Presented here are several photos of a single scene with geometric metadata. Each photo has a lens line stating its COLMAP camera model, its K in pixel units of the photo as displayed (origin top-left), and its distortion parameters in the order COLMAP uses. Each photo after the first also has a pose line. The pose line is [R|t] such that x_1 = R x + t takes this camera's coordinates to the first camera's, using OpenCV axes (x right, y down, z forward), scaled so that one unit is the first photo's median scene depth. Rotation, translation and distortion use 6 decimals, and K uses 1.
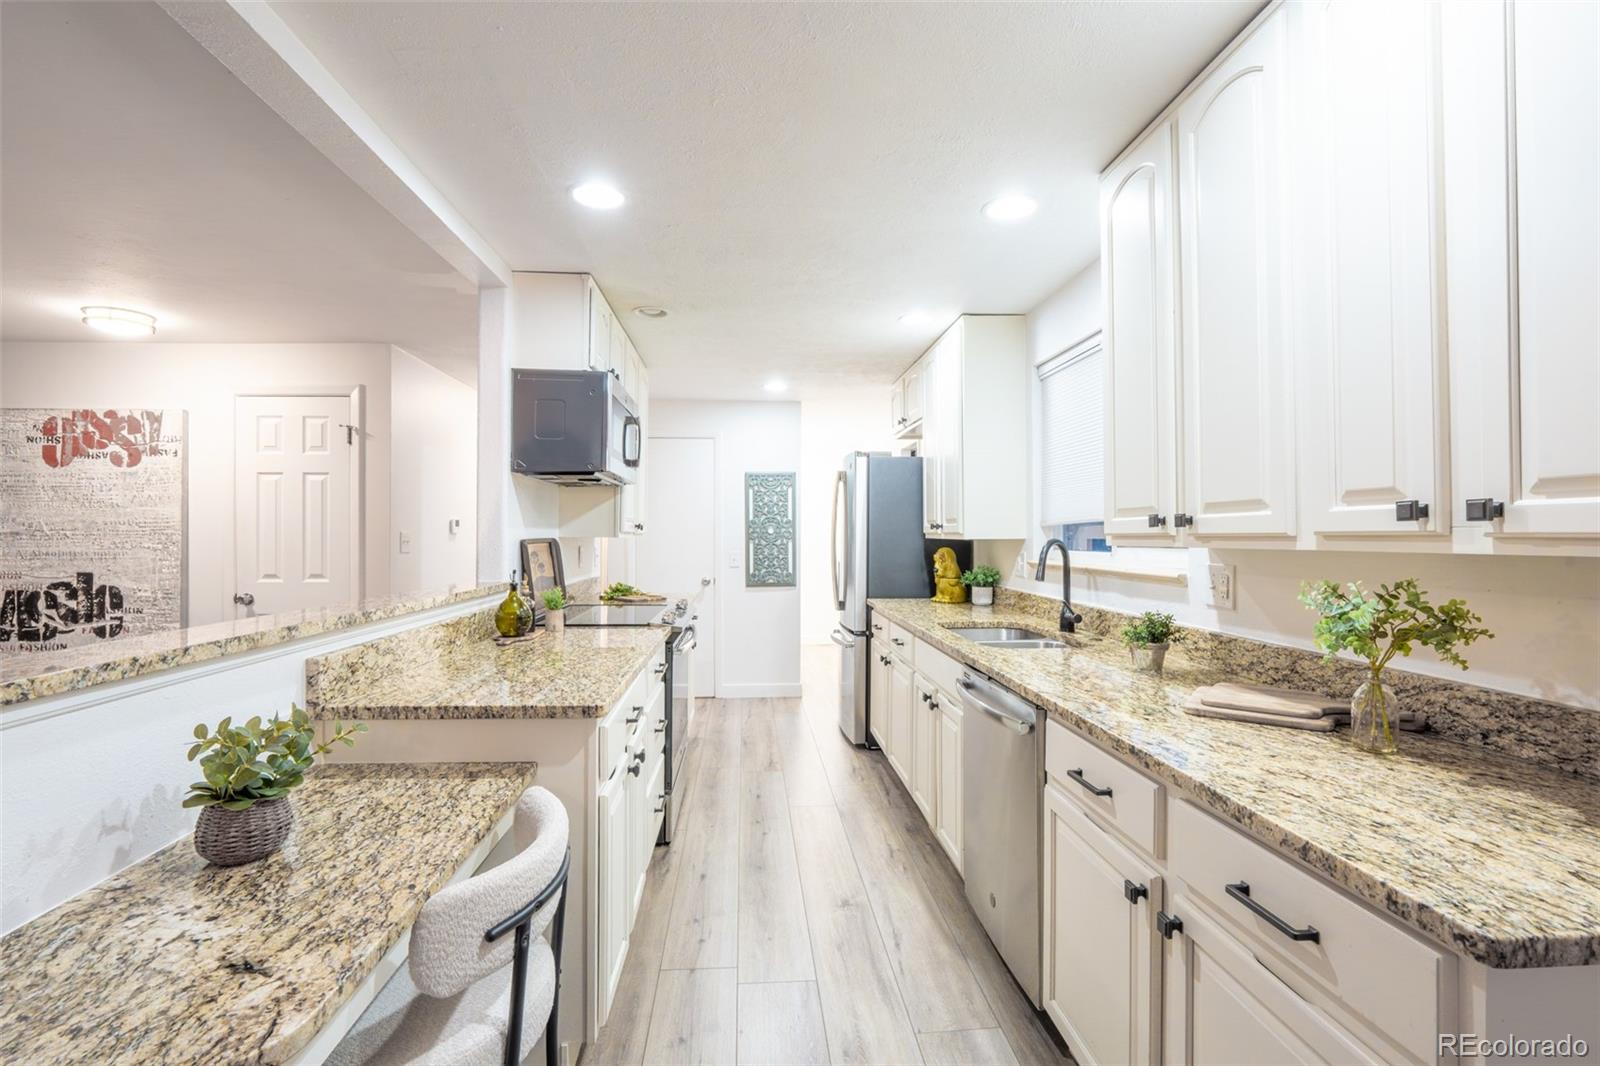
lens RADIAL K [[714.8, 0, 803.2], [0, 714.8, 533.2], [0, 0, 1]] dist [-0.013153, 0.001481]
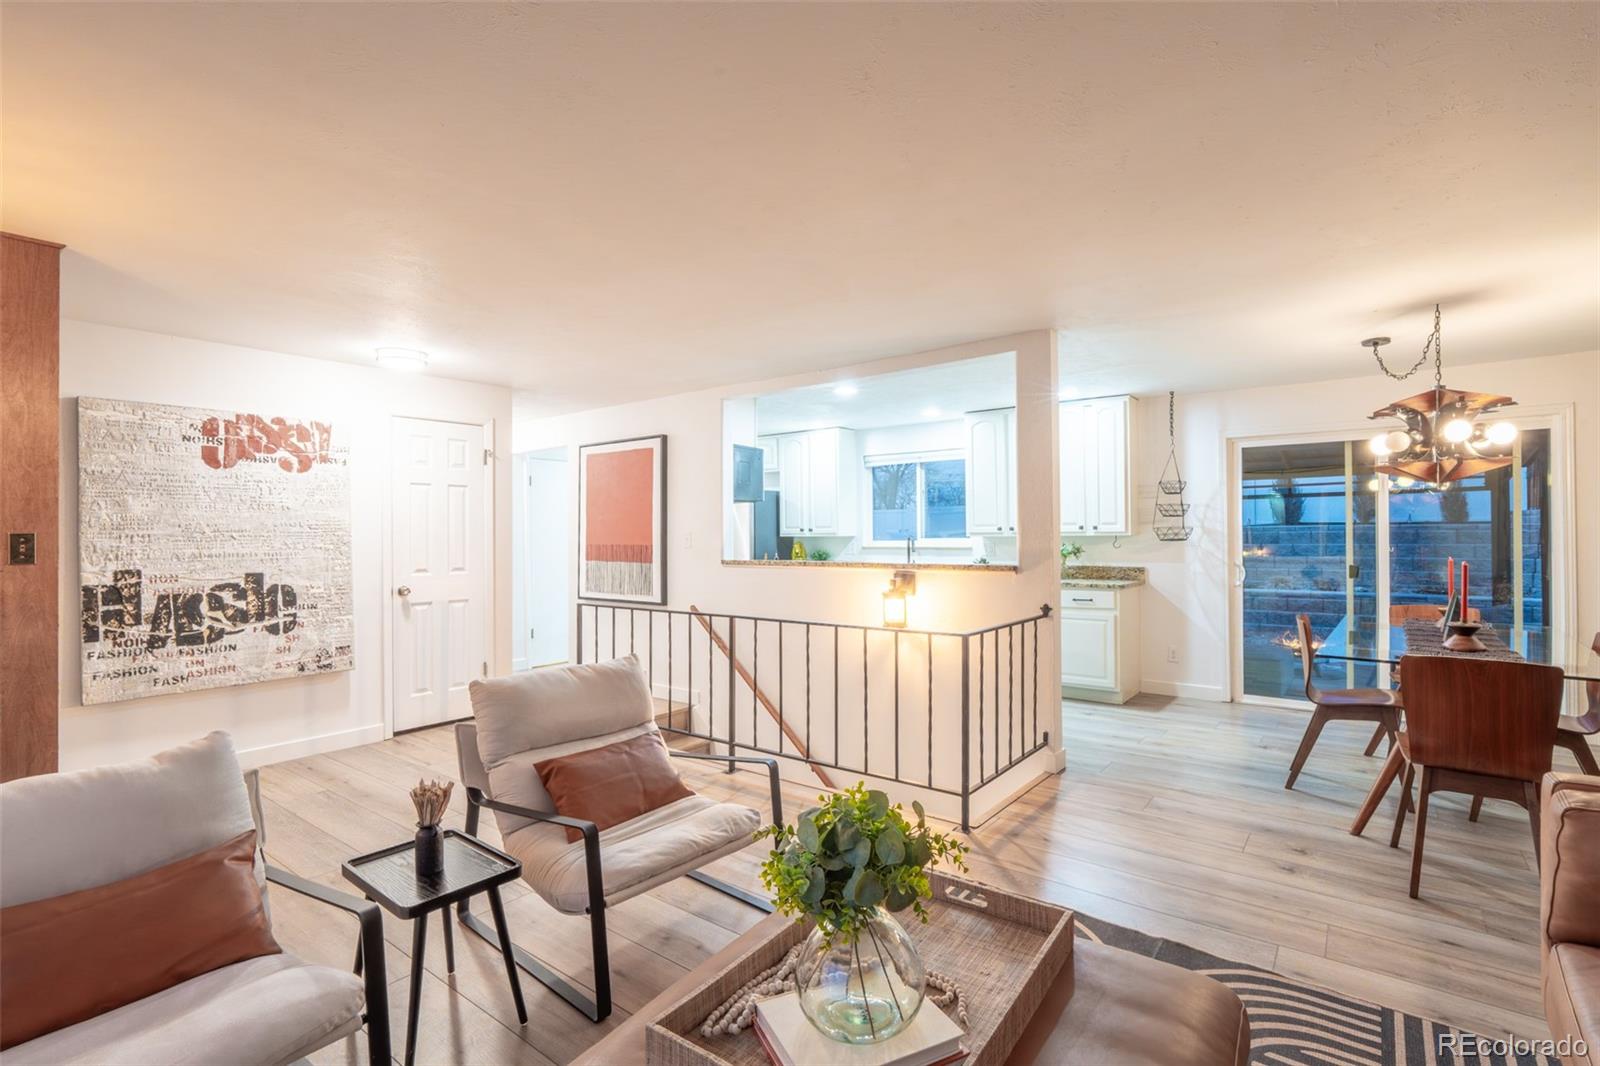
lens RADIAL K [[737.2, 0, 800.0], [0, 737.2, 533.0], [0, 0, 1]] dist [-0.014510, -0.000174]
pose [[0.668595, -0.000667, 0.743627, -1.684964], [0.004527, 0.999985, -0.003174, 0.005997], [-0.743613, 0.005488, 0.668587, -0.398730]]
